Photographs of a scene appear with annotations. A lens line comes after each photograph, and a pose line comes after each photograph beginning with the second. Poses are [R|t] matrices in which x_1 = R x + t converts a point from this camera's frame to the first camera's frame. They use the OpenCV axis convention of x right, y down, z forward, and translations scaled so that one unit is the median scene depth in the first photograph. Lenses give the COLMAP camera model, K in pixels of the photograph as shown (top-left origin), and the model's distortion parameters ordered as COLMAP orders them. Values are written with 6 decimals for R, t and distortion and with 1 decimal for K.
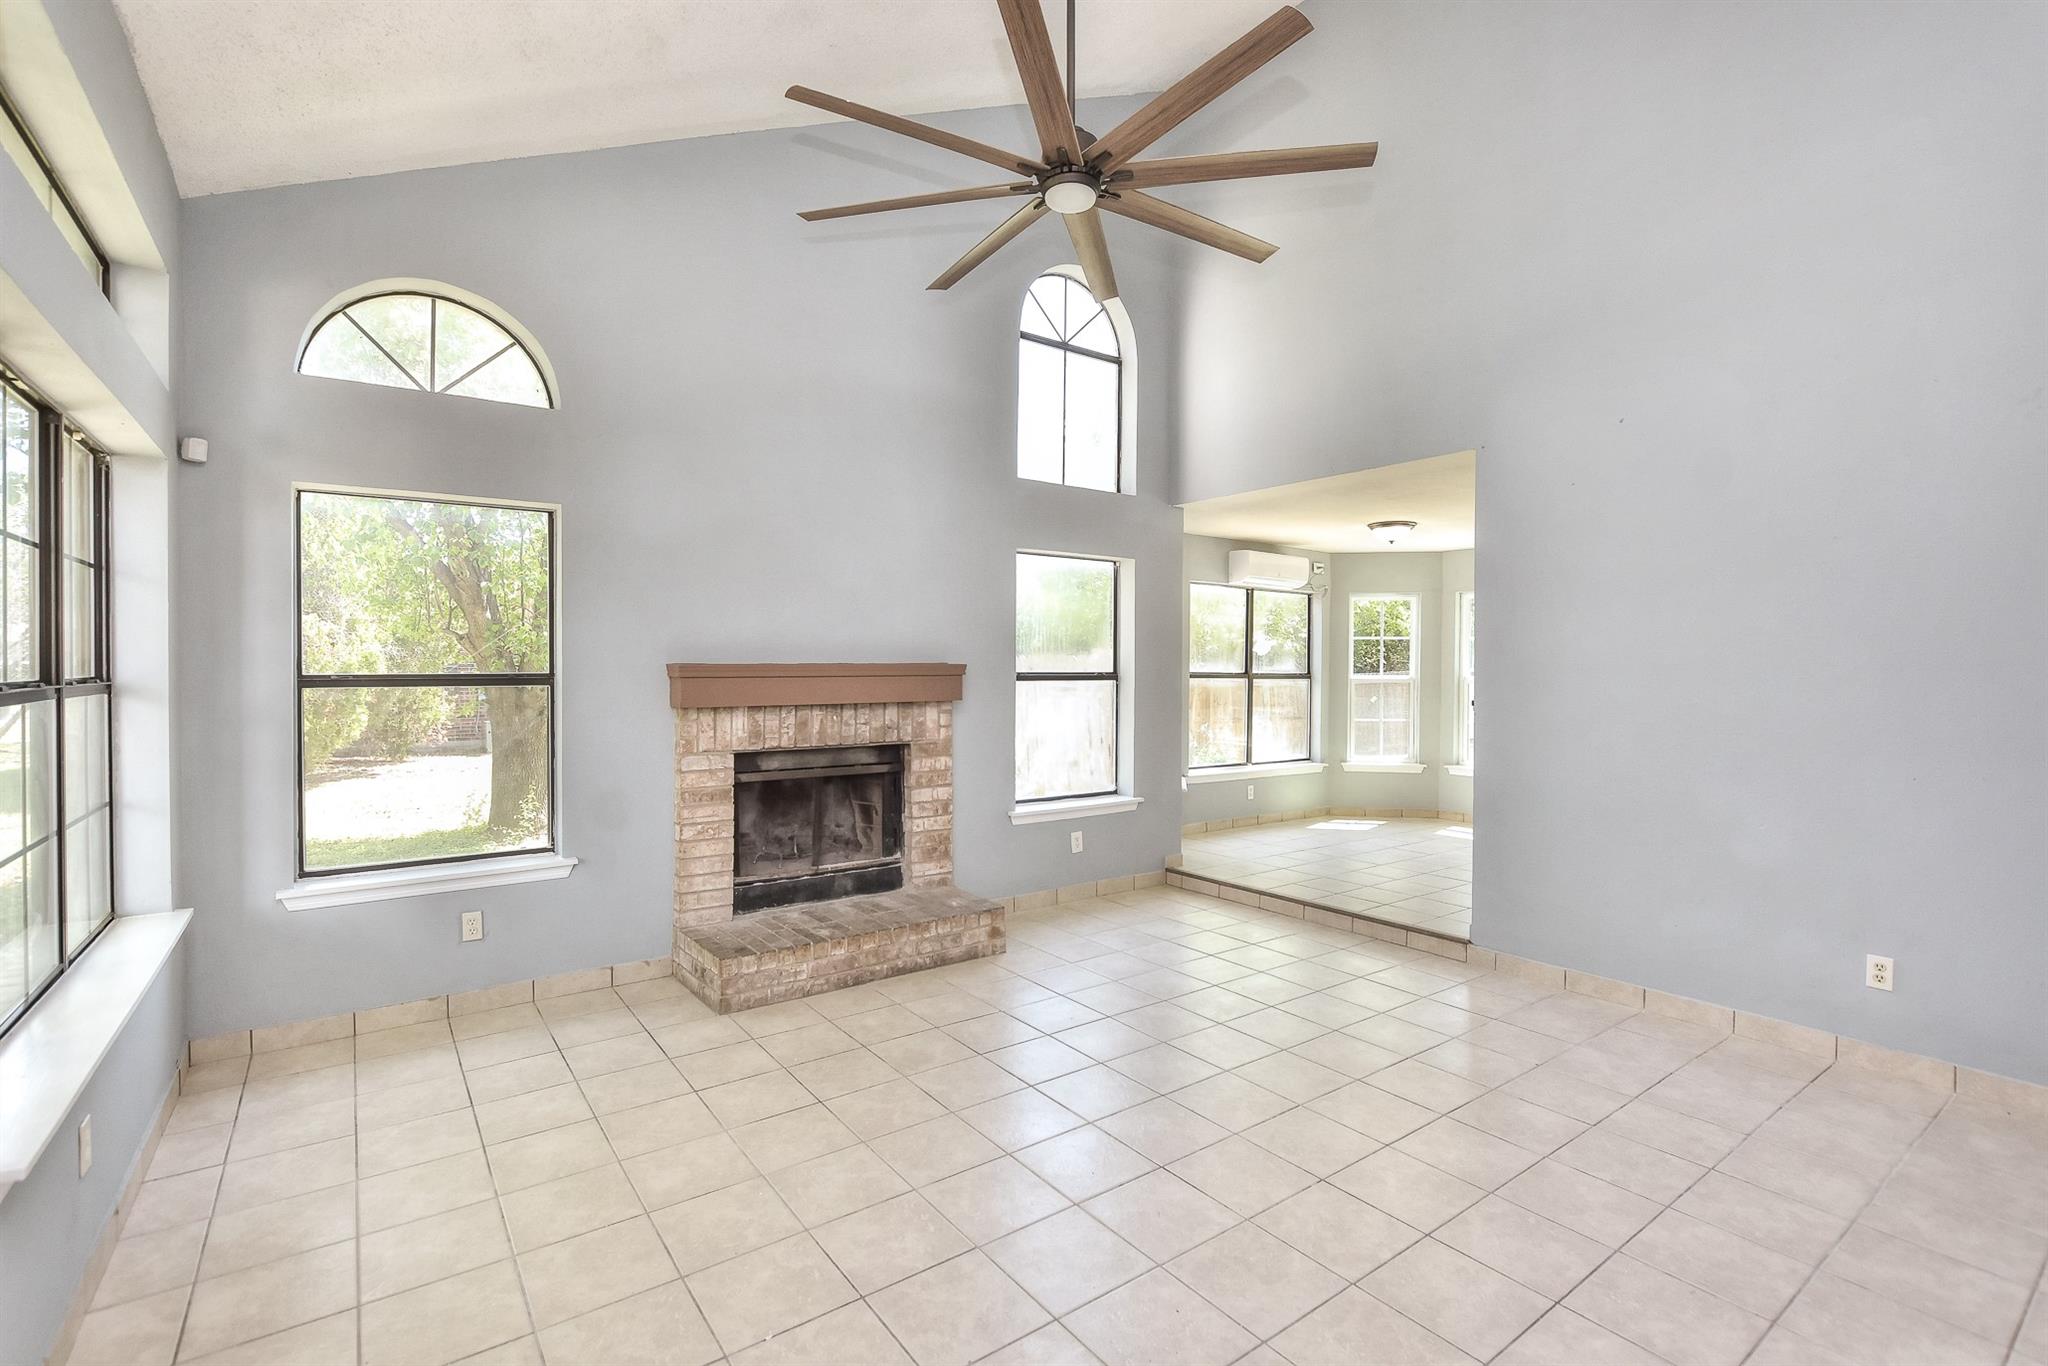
lens RADIAL K [[923.3, 0, 1014.0], [0, 923.3, 674.4], [0, 0, 1]] dist [0.000758, 0.000186]
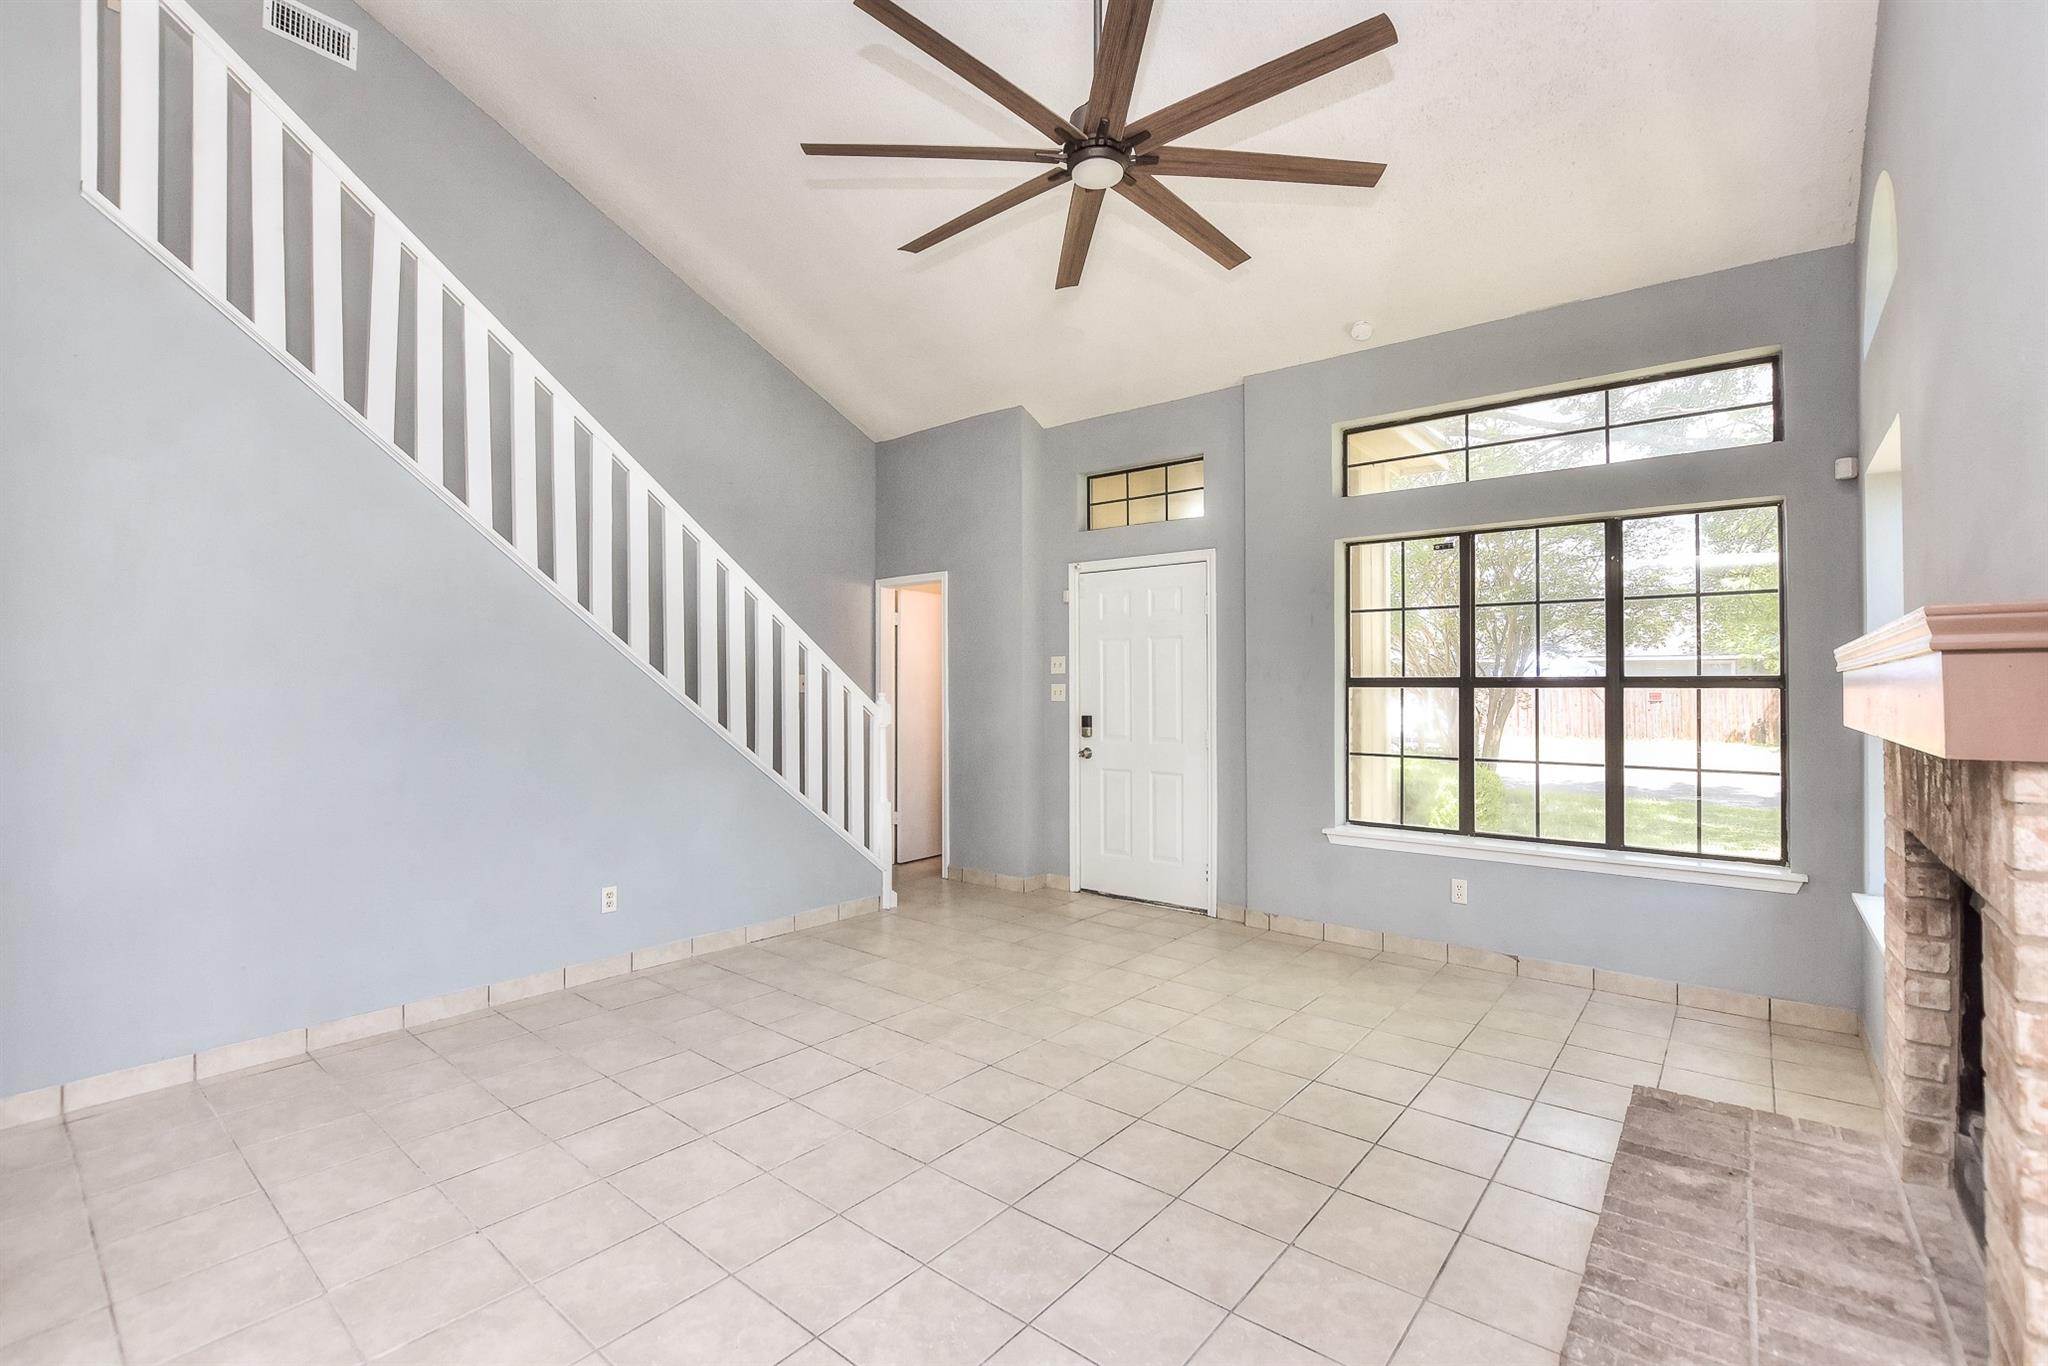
lens RADIAL K [[923.6, 0, 1025.8], [0, 923.6, 670.3], [0, 0, 1]] dist [-0.012226, 0.000495]
pose [[-0.965716, -0.008725, -0.259453, 0.292686], [-0.006575, 0.999936, -0.009156, 0.007138], [0.259516, -0.007137, -0.965712, 1.469076]]
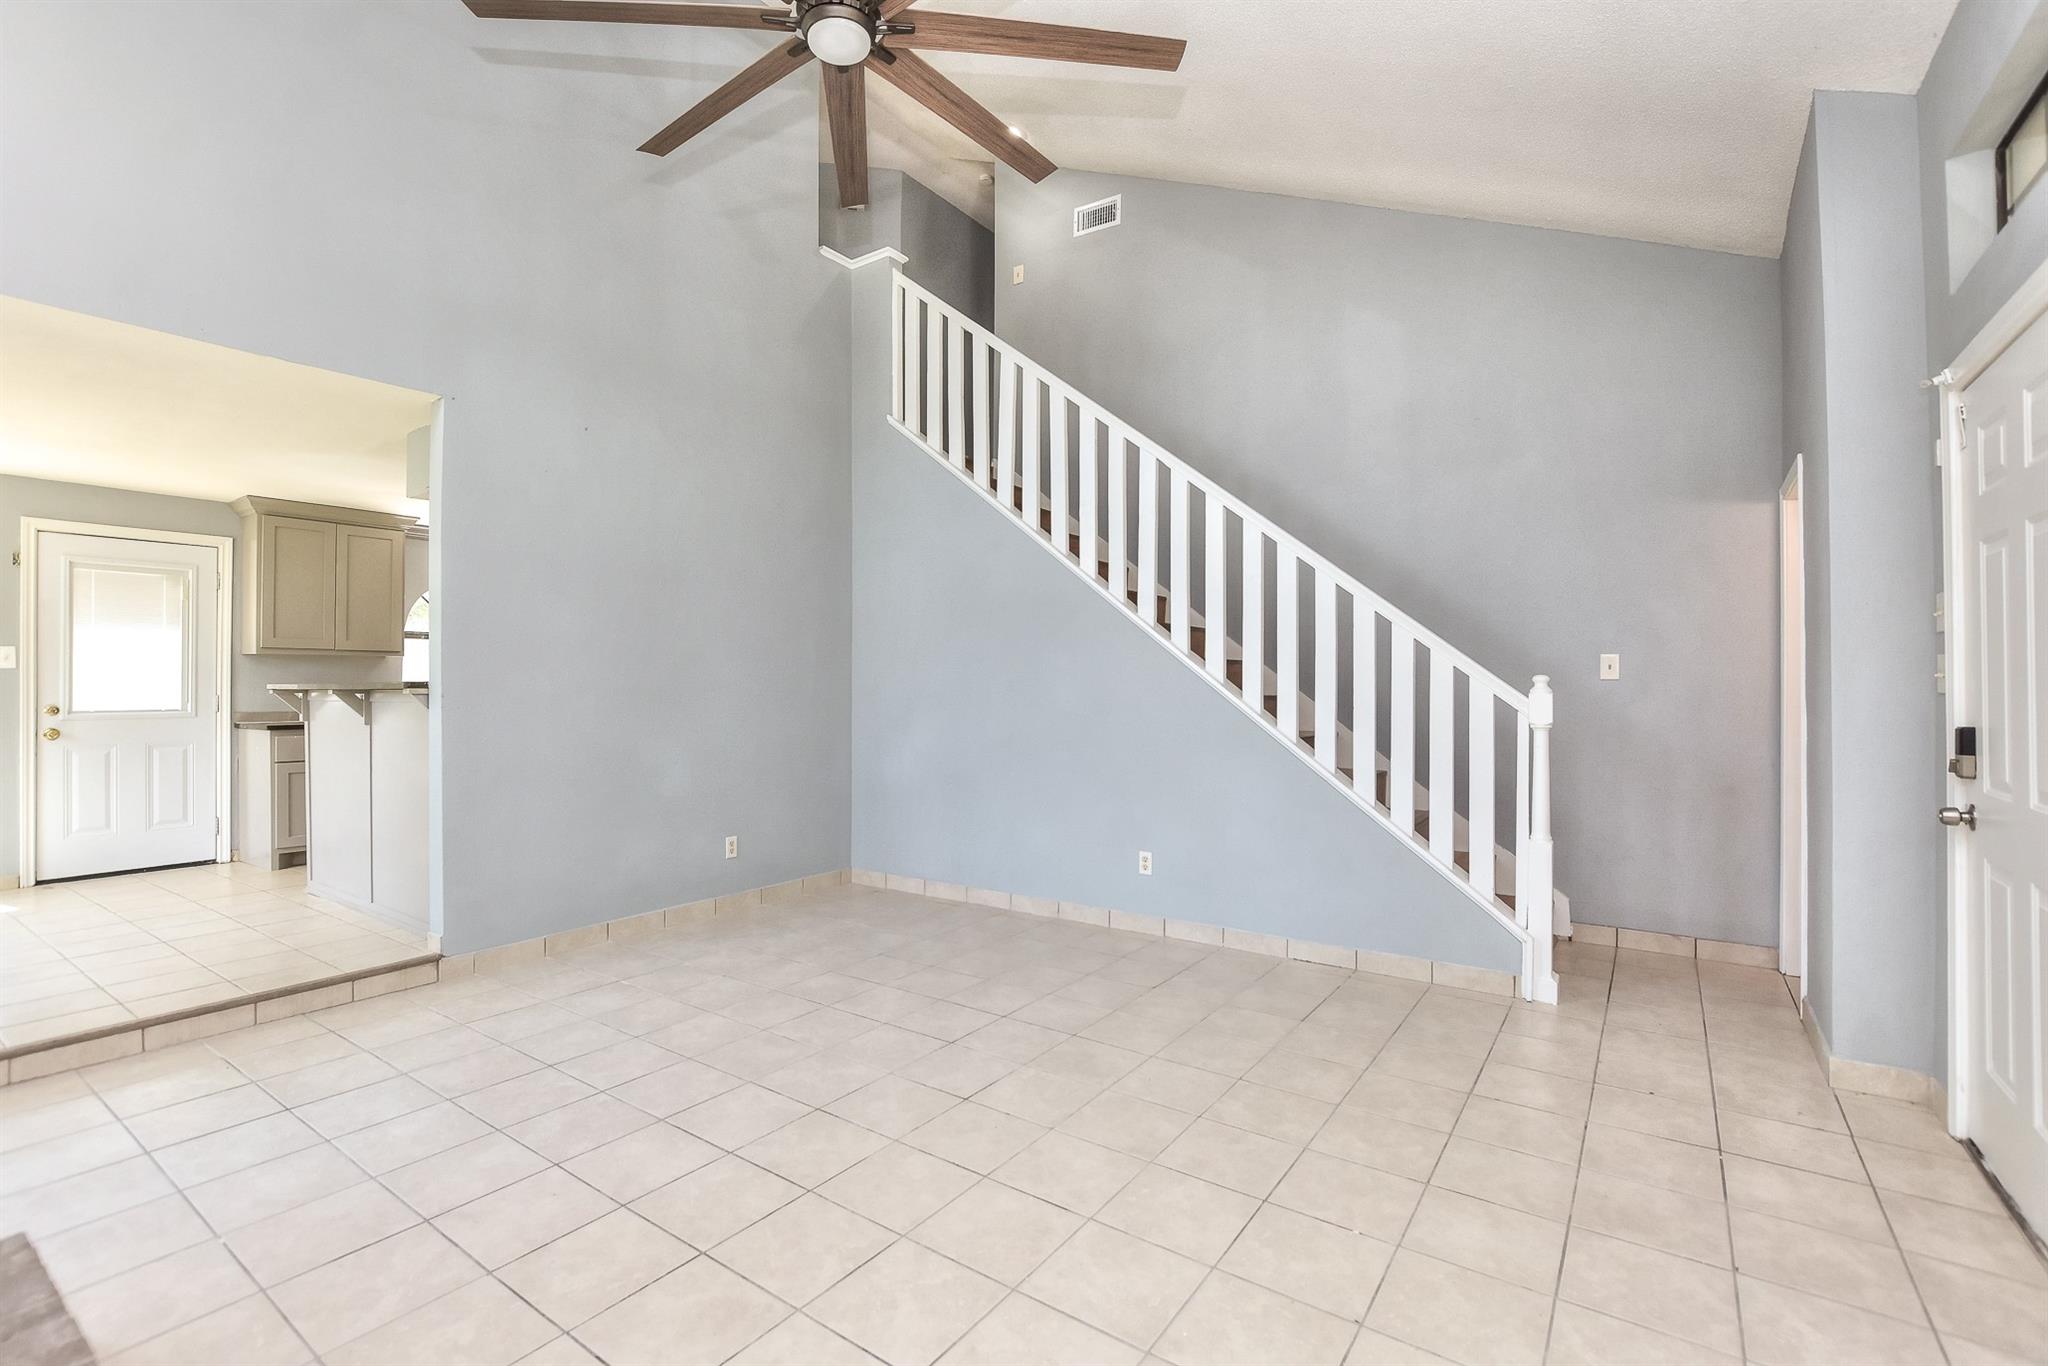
lens RADIAL K [[918.8, 0, 1009.3], [0, 918.8, 687.6], [0, 0, 1]] dist [-0.003448, -0.000169]
pose [[-0.318227, -0.006173, 0.947995, -0.571051], [0.004954, 0.999954, 0.008175, 0.031349], [-0.948002, 0.007298, -0.318182, 0.851991]]
